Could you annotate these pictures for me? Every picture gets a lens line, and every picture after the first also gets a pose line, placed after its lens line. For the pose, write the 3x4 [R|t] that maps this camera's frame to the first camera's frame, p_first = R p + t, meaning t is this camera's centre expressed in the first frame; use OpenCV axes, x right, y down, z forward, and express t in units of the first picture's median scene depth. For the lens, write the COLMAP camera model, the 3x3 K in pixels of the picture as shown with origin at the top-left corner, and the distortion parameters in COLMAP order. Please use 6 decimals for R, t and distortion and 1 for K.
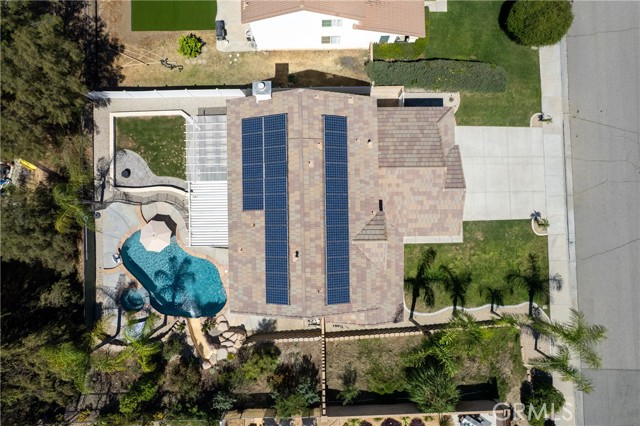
lens RADIAL K [[408.9, 0, 318.1], [0, 408.9, 217.6], [0, 0, 1]] dist [-0.080335, 0.075808]
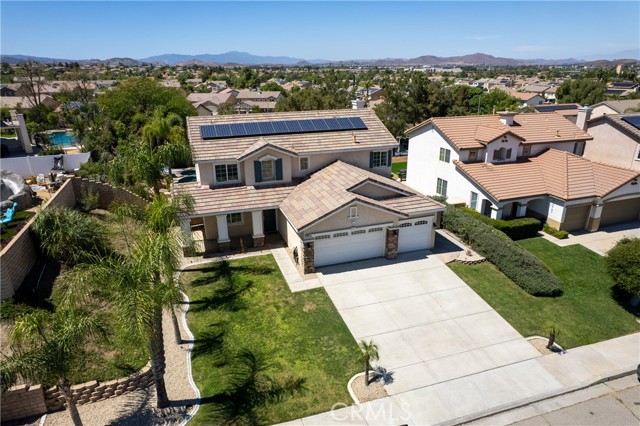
lens RADIAL K [[408.9, 0, 318.1], [0, 408.9, 217.6], [0, 0, 1]] dist [-0.080335, 0.075808]
pose [[0.298897, 0.334968, -0.893564, 0.912944], [-0.954190, 0.118168, -0.274879, 0.187000], [0.013515, 0.934790, 0.354943, 0.662456]]
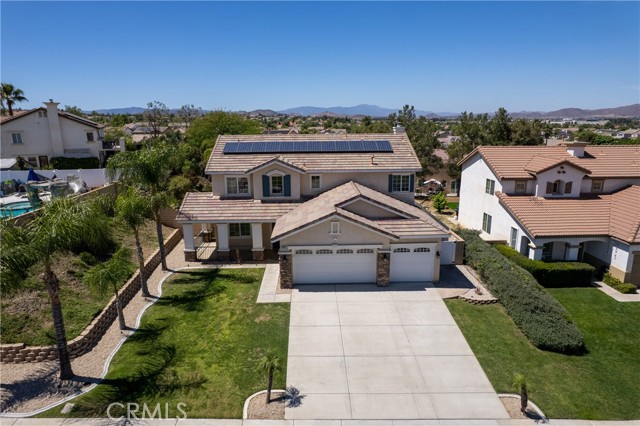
lens RADIAL K [[408.9, 0, 318.1], [0, 408.9, 217.6], [0, 0, 1]] dist [-0.080335, 0.075808]
pose [[0.003551, 0.238102, -0.971234, 0.935013], [-0.999907, 0.013656, -0.000308, -0.035112], [0.013190, 0.971144, 0.238128, 0.730017]]
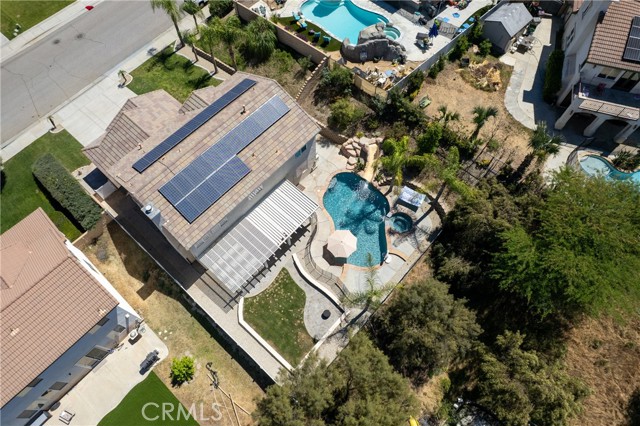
lens RADIAL K [[408.9, 0, 318.1], [0, 408.9, 217.6], [0, 0, 1]] dist [-0.080335, 0.075808]
pose [[-0.733216, -0.603465, 0.313408, -0.624335], [0.679977, -0.654126, 0.331287, -0.292414], [0.005088, 0.456015, 0.889957, 0.025024]]
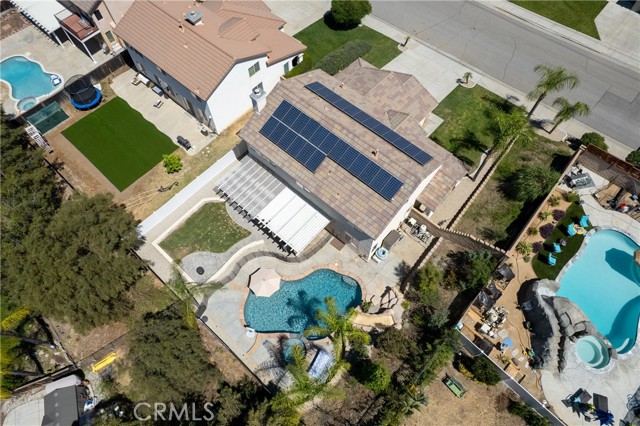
lens RADIAL K [[408.9, 0, 318.1], [0, 408.9, 217.6], [0, 0, 1]] dist [-0.080335, 0.075808]
pose [[0.680416, -0.653323, 0.331969, -0.524540], [0.732822, 0.605101, -0.311165, 0.349185], [0.002416, 0.454996, 0.890490, 0.018913]]
